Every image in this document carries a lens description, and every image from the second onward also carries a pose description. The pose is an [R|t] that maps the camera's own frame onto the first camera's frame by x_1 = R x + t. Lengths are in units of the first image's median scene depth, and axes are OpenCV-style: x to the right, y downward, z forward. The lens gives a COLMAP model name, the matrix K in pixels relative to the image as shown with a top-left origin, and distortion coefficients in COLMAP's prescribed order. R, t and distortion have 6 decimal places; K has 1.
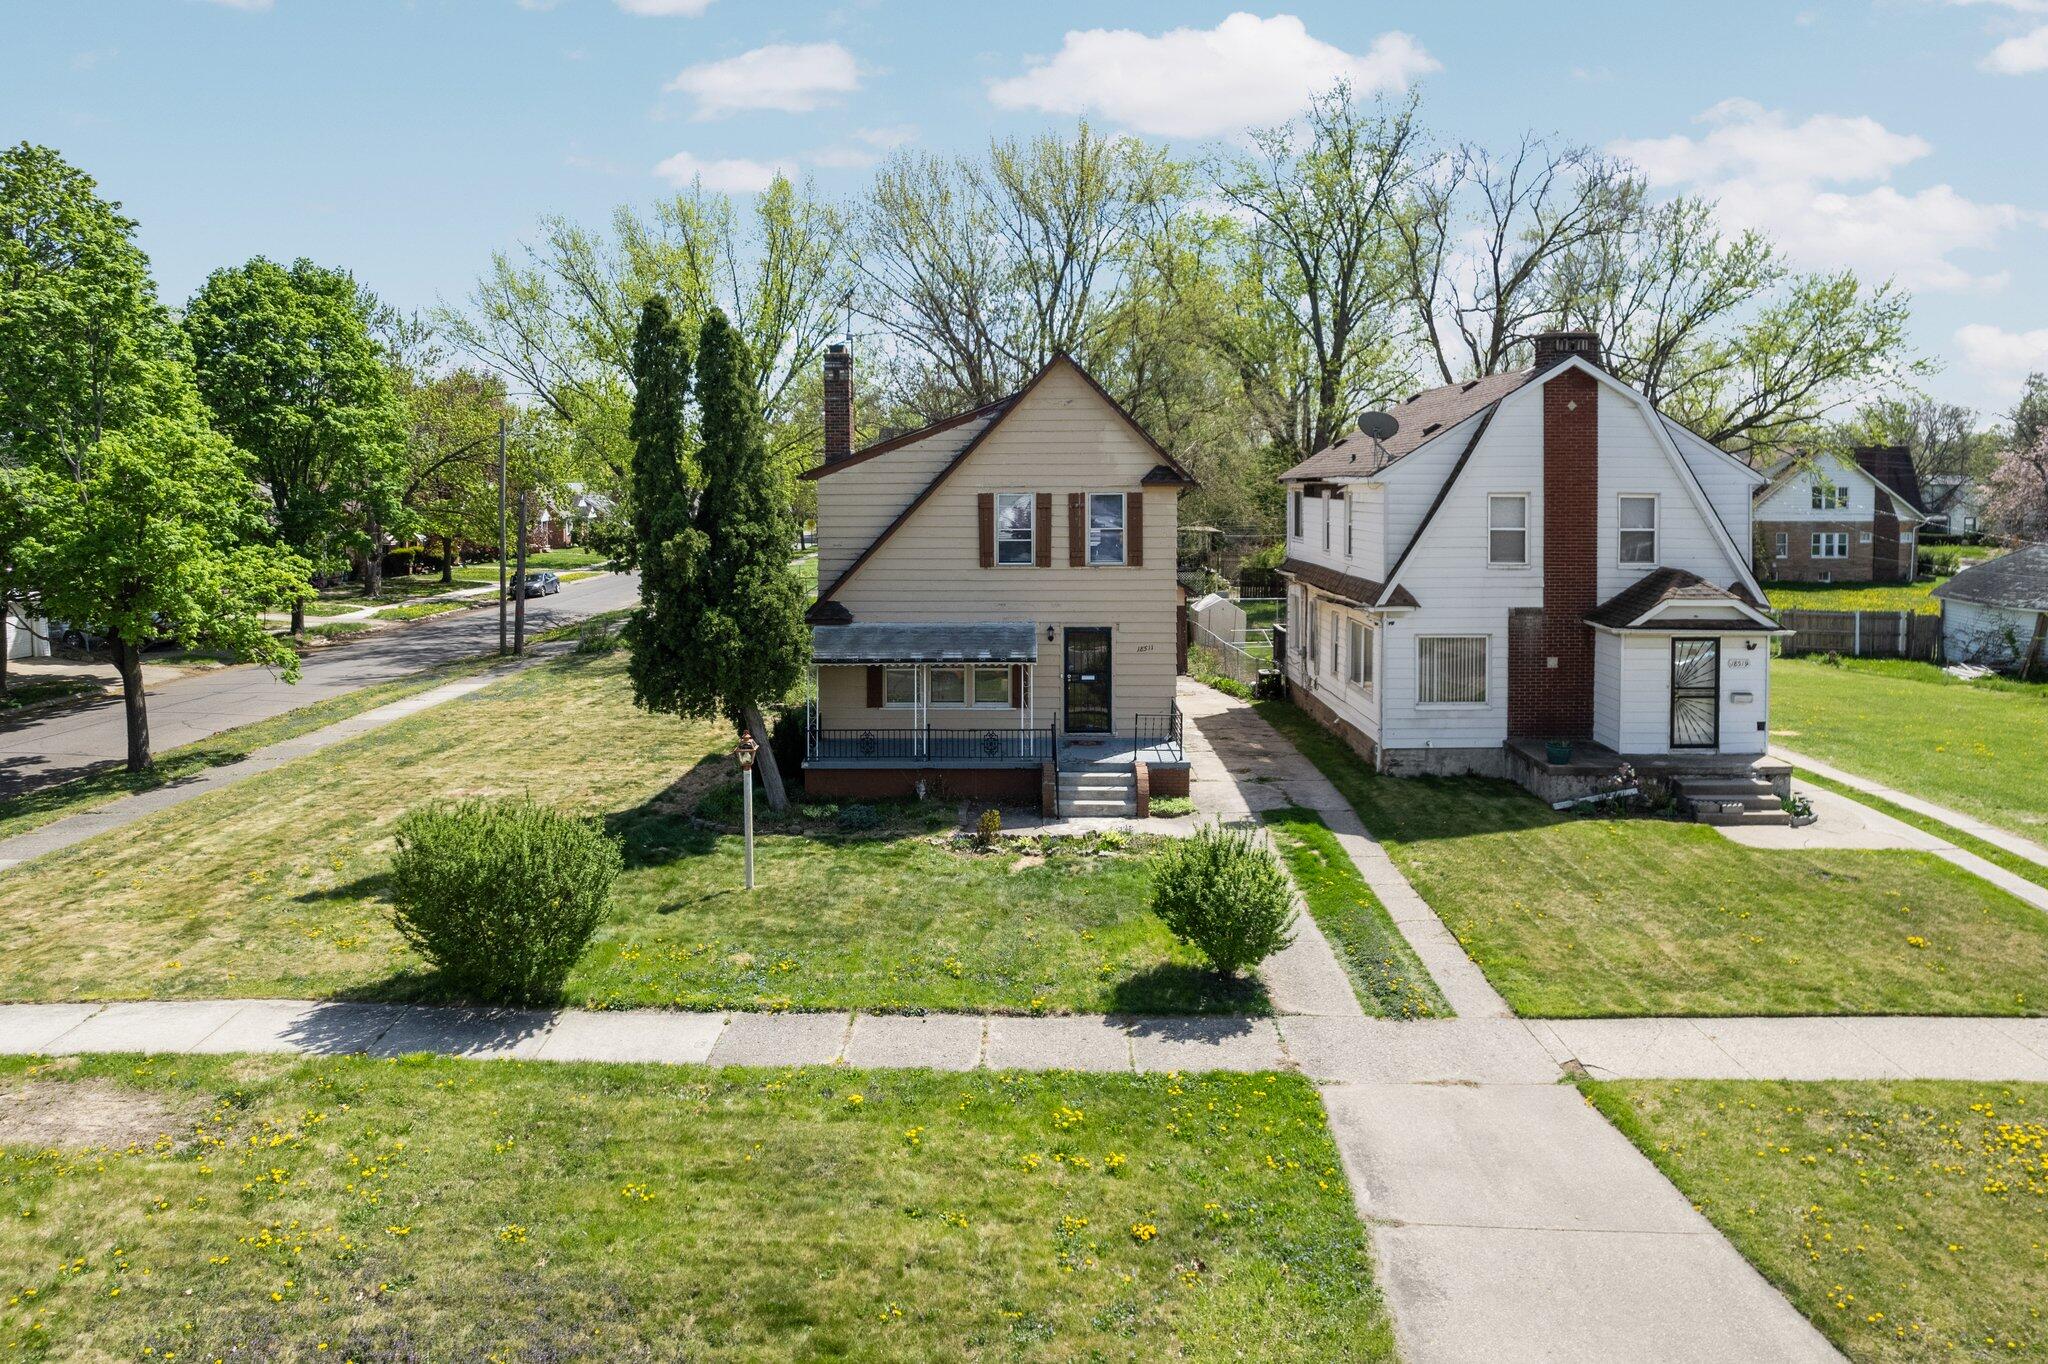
lens RADIAL K [[1351.6, 0, 1021.1], [0, 1351.6, 488.4], [0, 0, 1]] dist [0.000030, -0.001675]
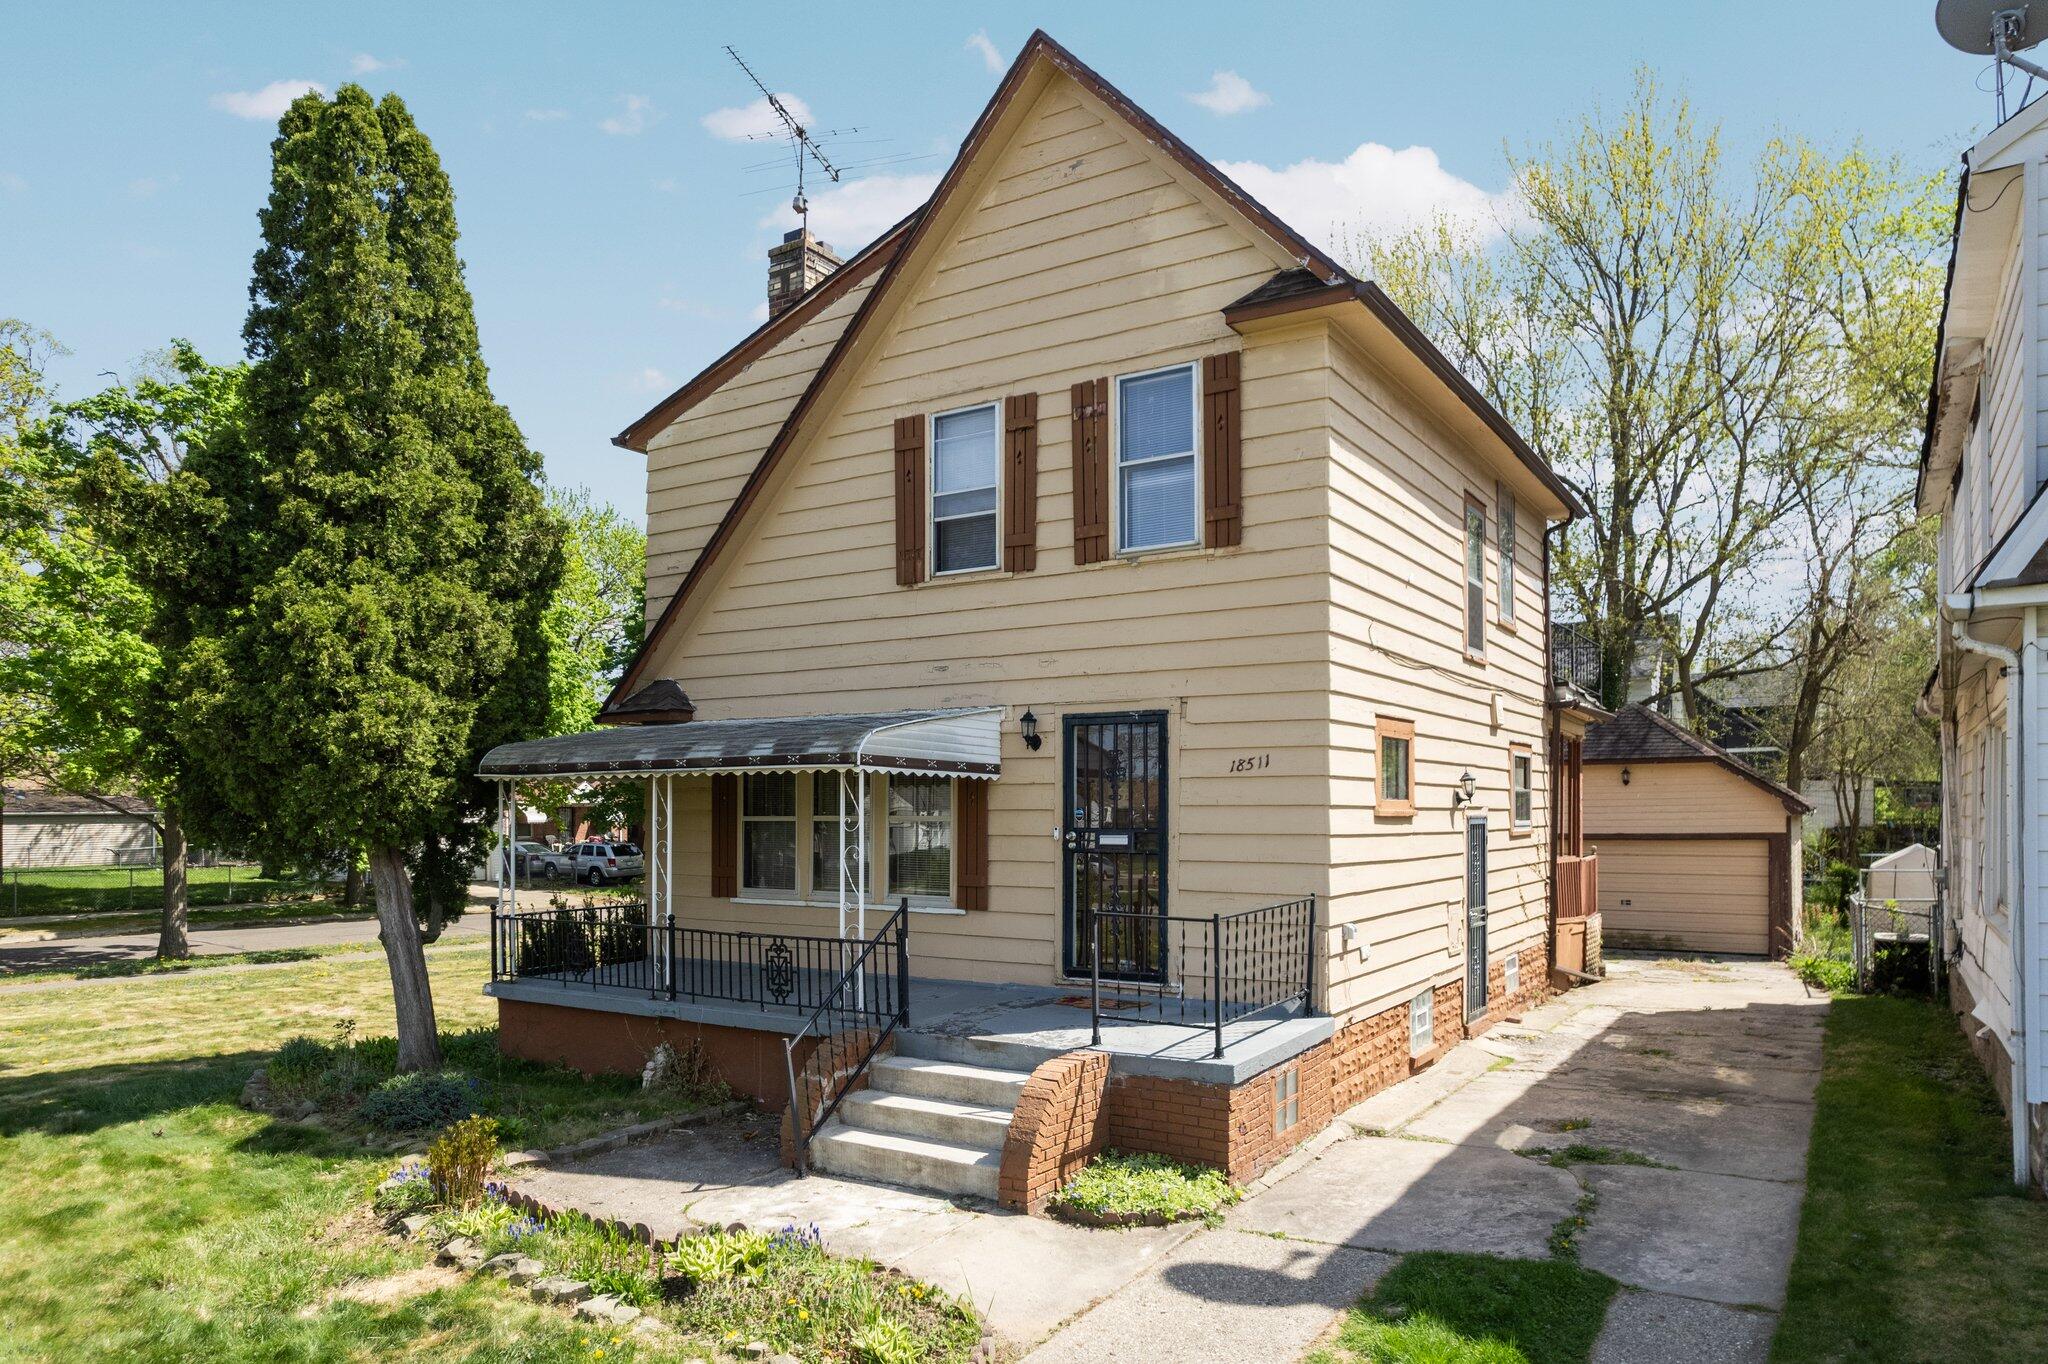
lens RADIAL K [[1347.6, 0, 1020.2], [0, 1347.6, 804.8], [0, 0, 1]] dist [-0.041858, -0.000513]
pose [[0.847527, -0.000621, -0.530752, 0.236963], [-0.005069, 0.999944, -0.009263, 0.134288], [0.530728, 0.010541, 0.847477, 0.655706]]
